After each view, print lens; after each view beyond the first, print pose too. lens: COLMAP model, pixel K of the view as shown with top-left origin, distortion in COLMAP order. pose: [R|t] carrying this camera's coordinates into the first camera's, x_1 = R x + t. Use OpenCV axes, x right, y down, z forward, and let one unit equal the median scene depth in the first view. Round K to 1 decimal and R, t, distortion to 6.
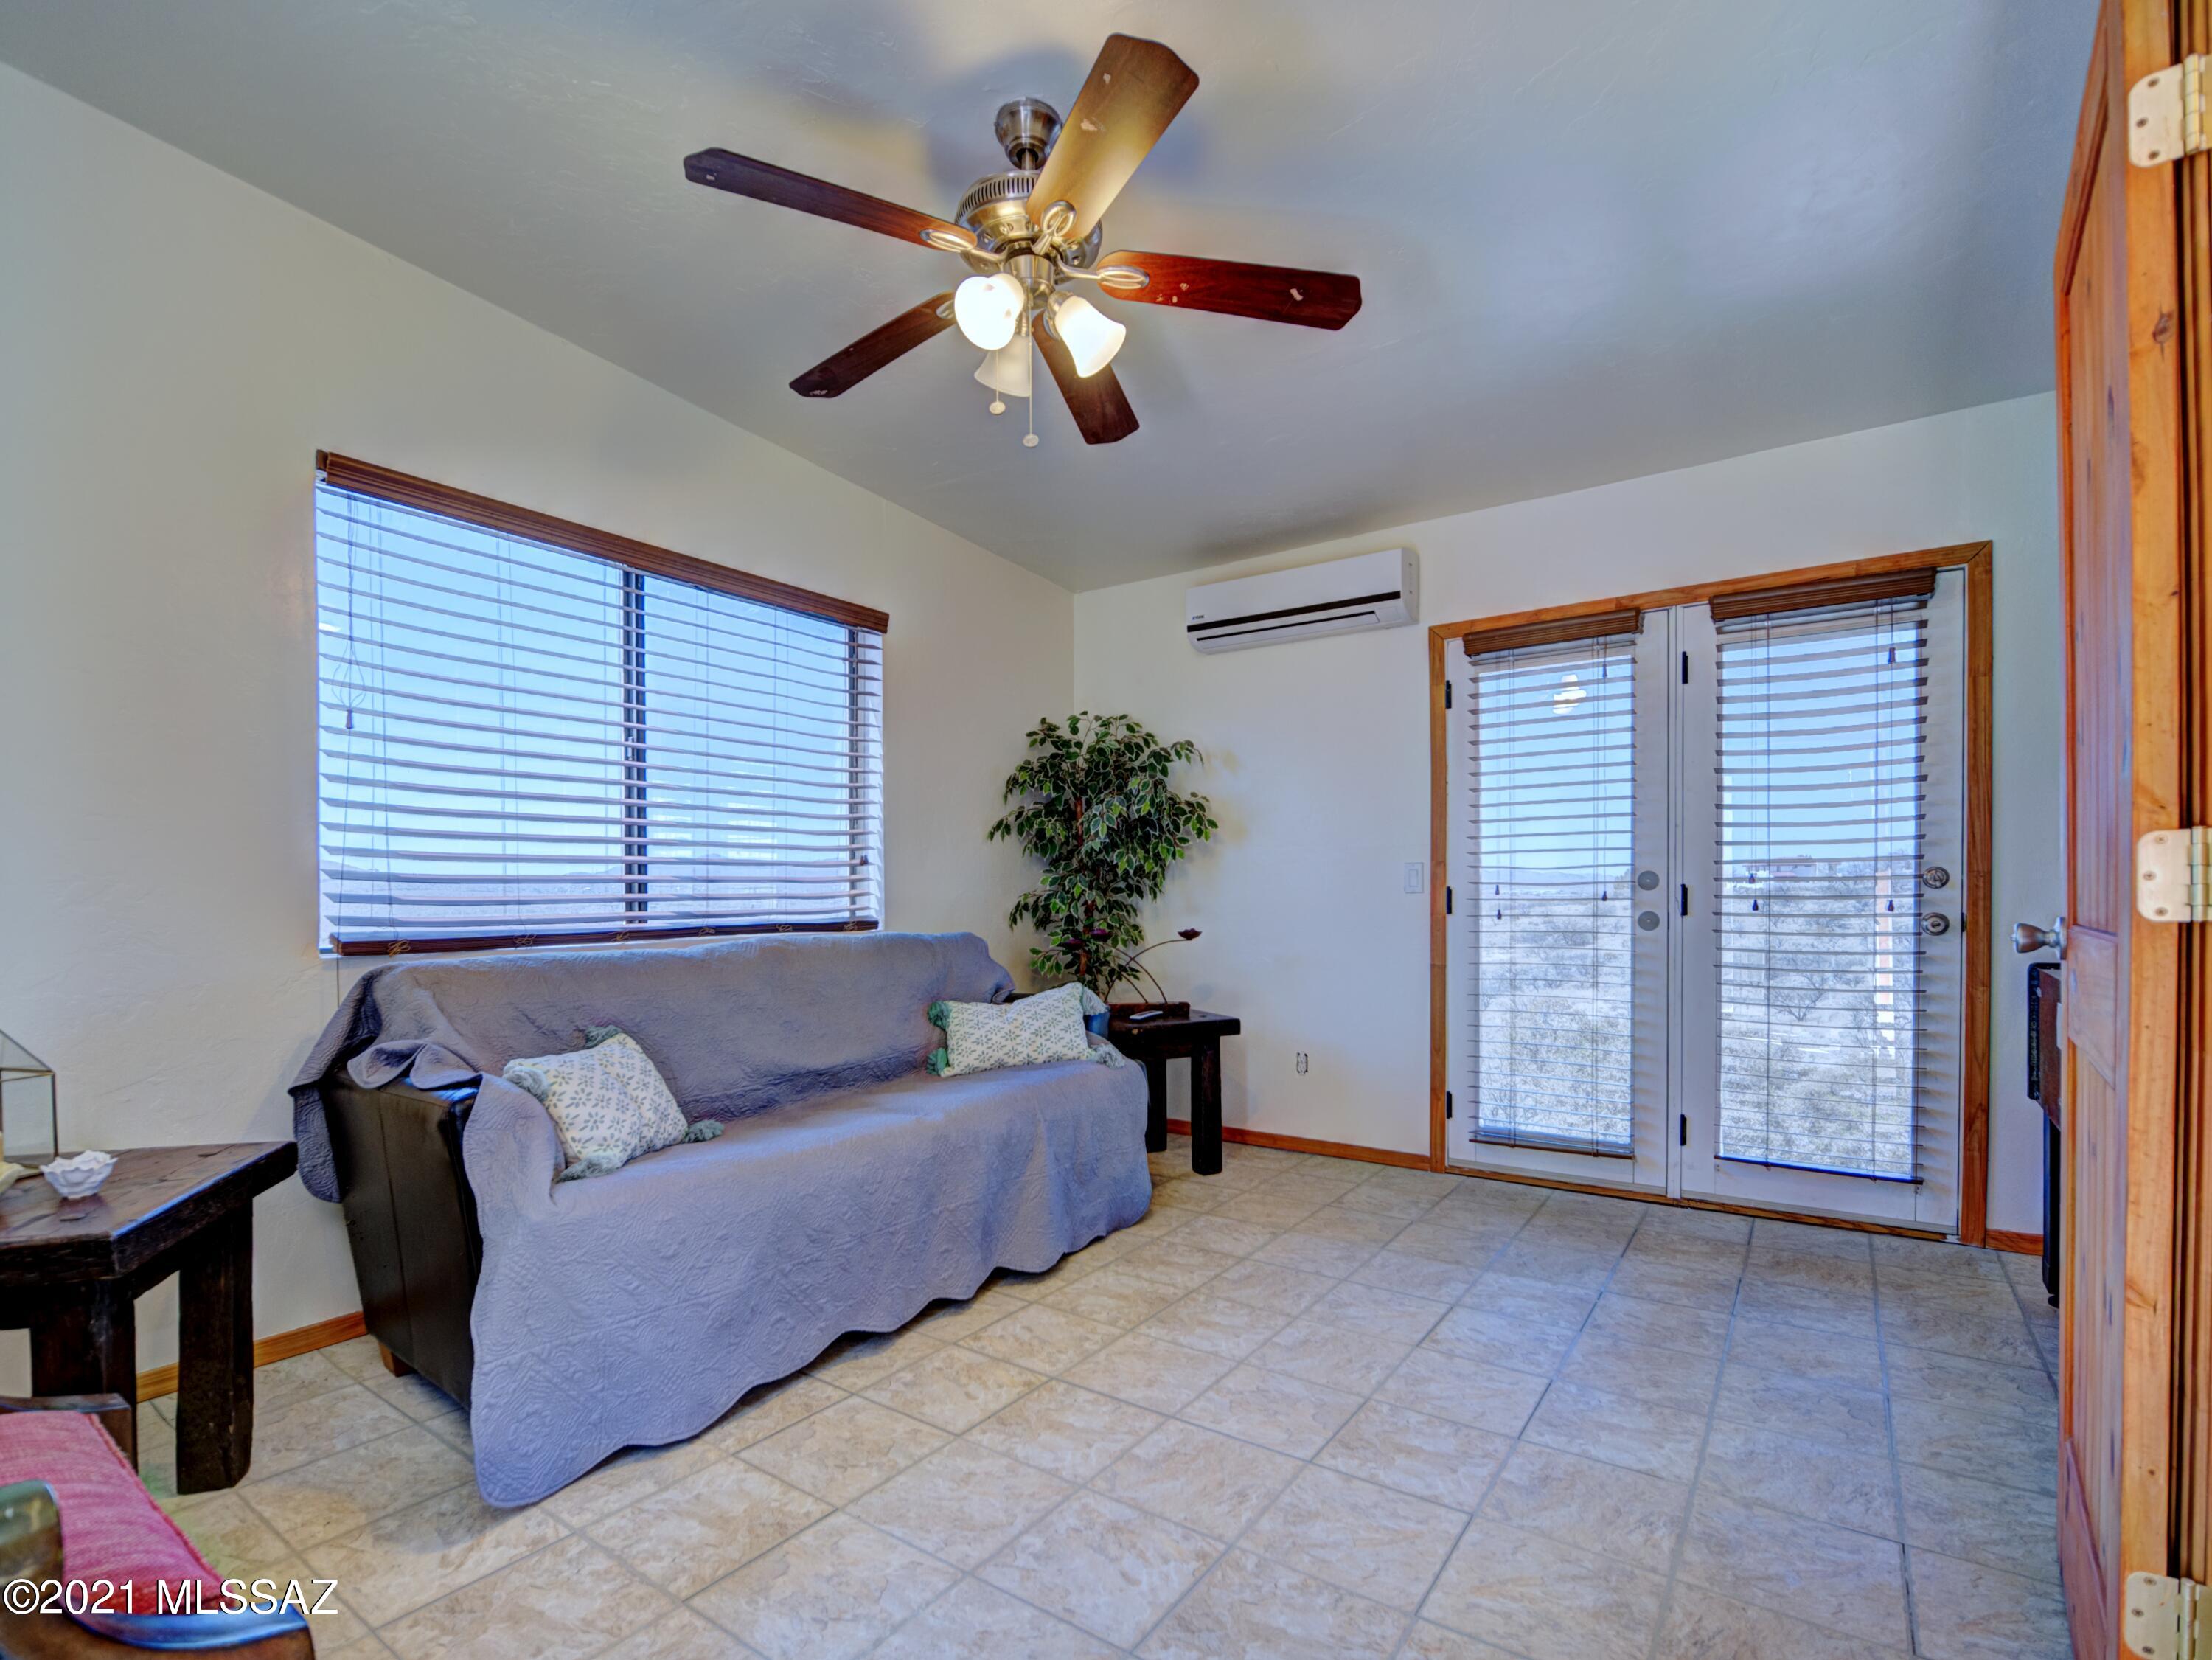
lens RADIAL K [[1036.4, 0, 1111.1], [0, 1036.4, 922.8], [0, 0, 1]] dist [-0.023158, -0.002639]
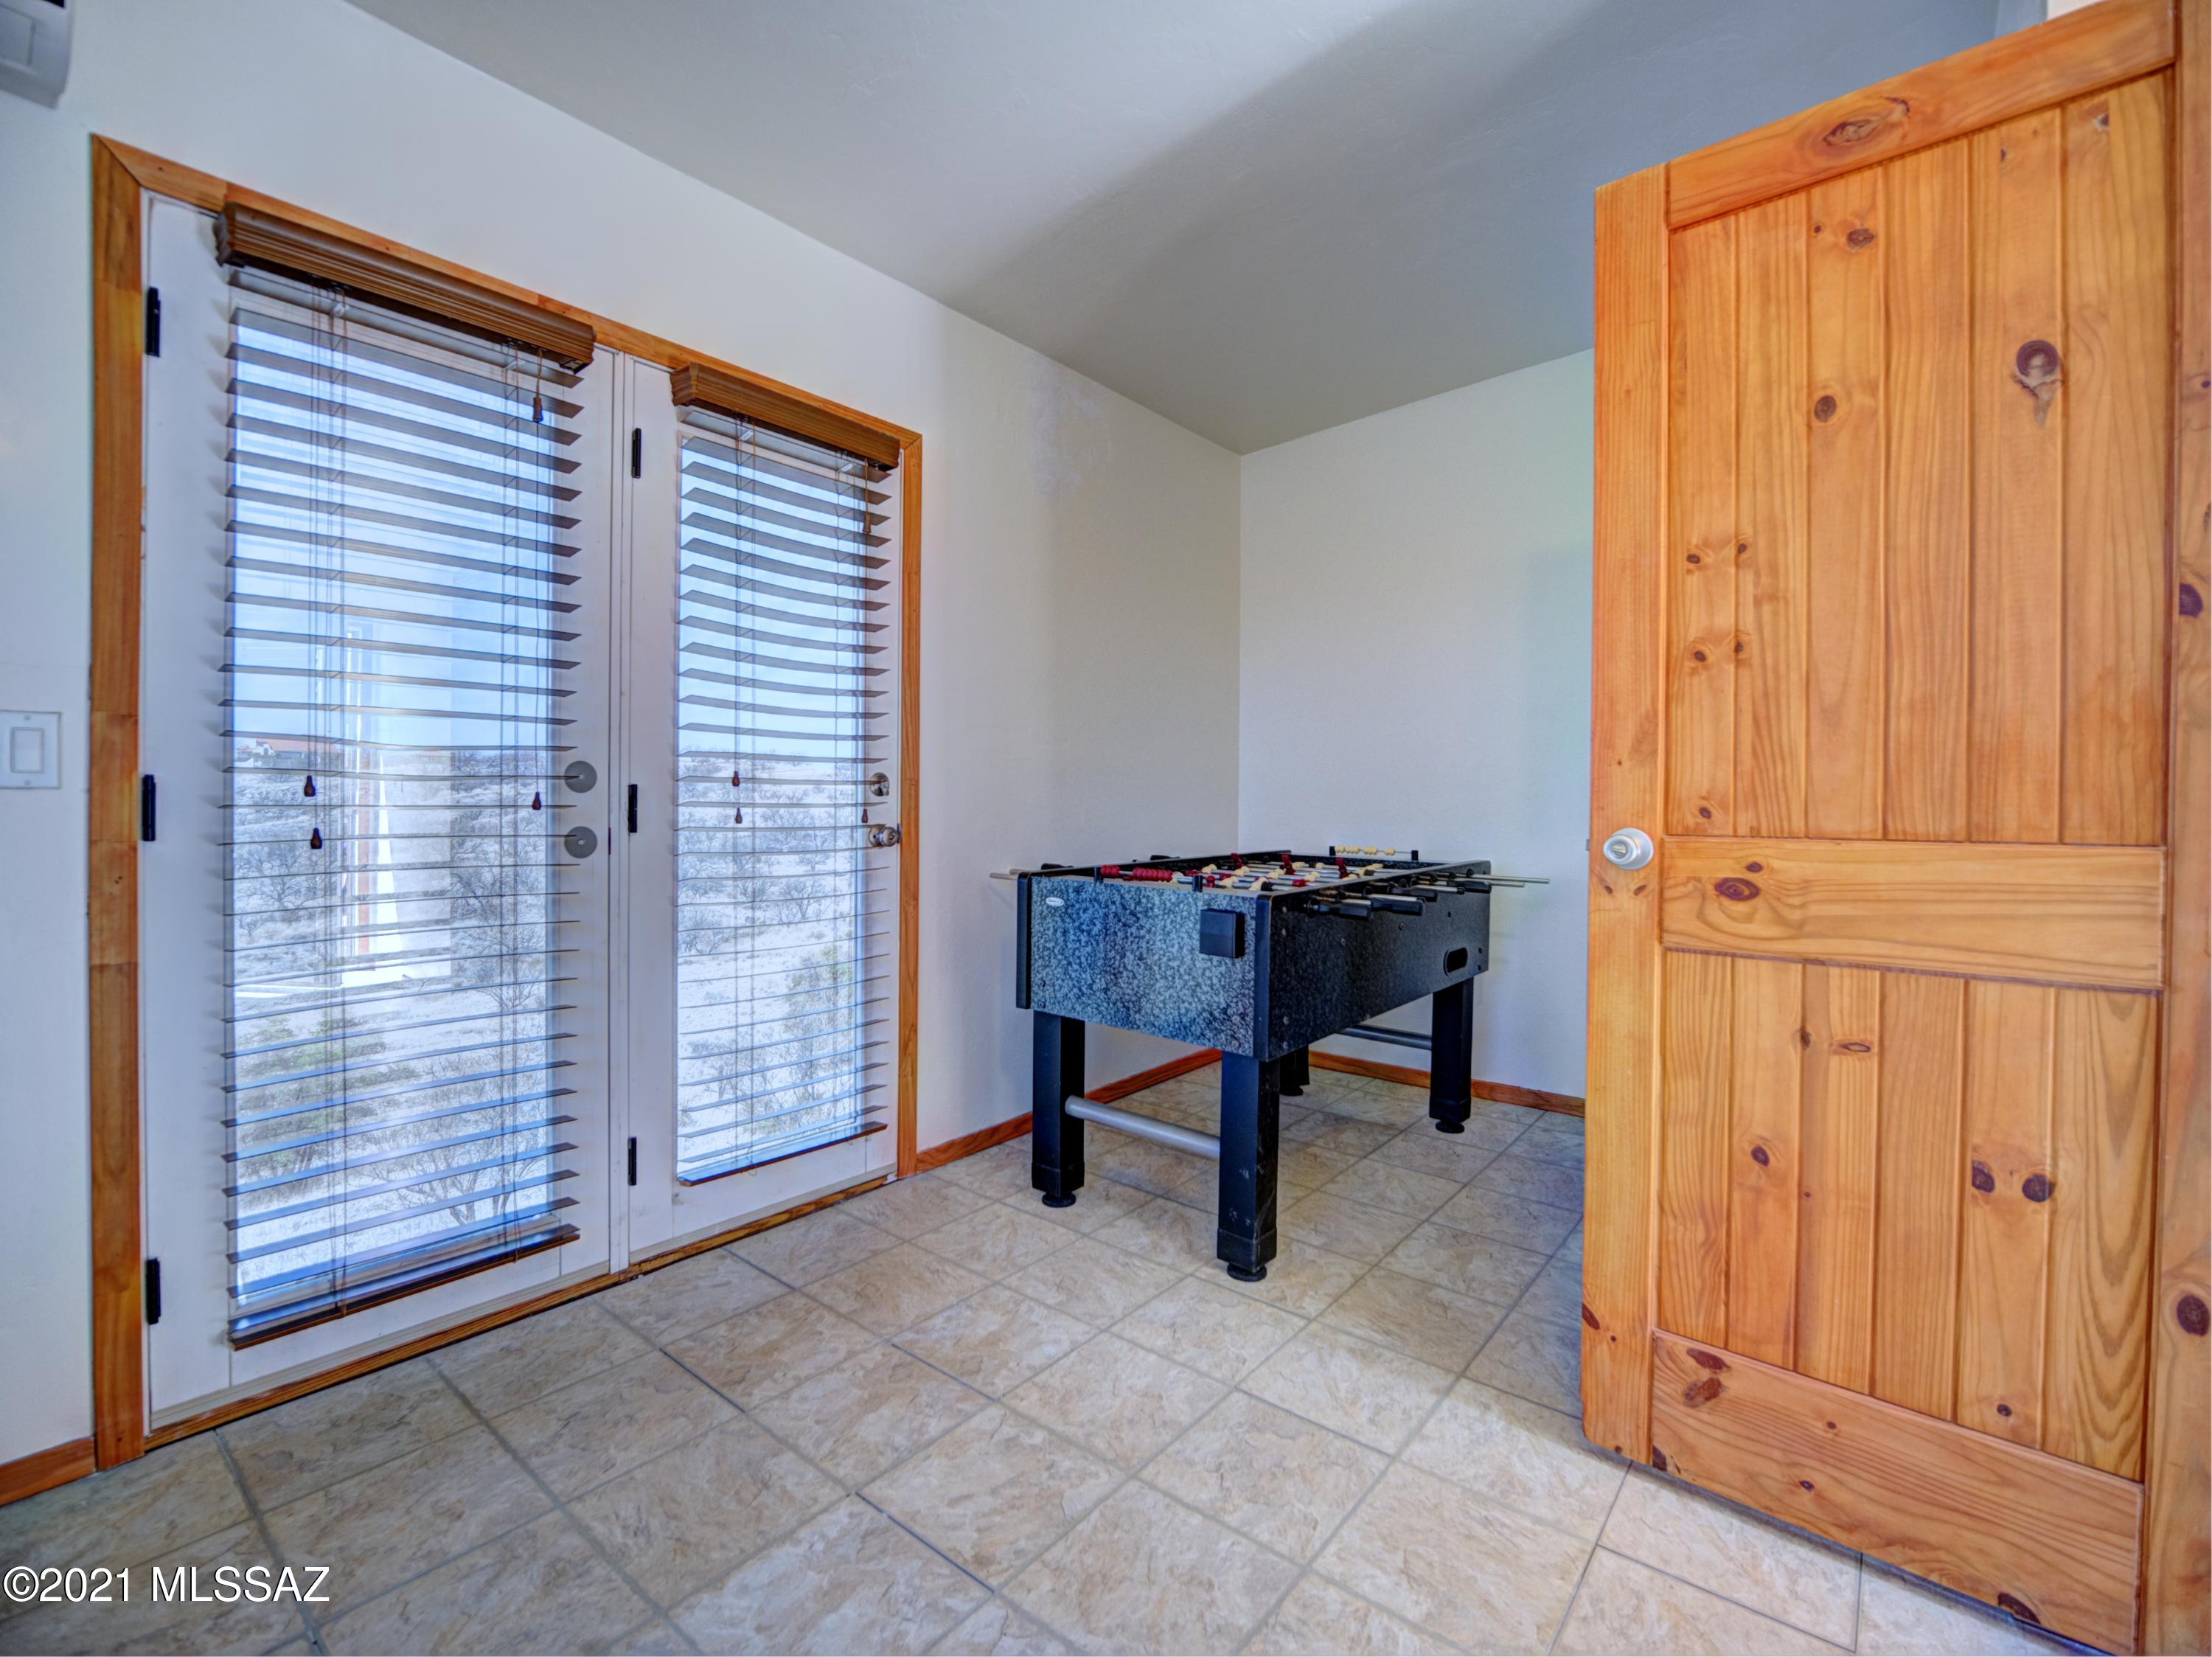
lens RADIAL K [[991.4, 0, 1105.5], [0, 991.4, 807.7], [0, 0, 1]] dist [-0.026998, 0.001780]
pose [[0.071733, 0.005295, 0.997410, -0.057767], [0.019799, 0.999781, -0.006731, -0.015970], [-0.997227, 0.020230, 0.071613, 0.855313]]
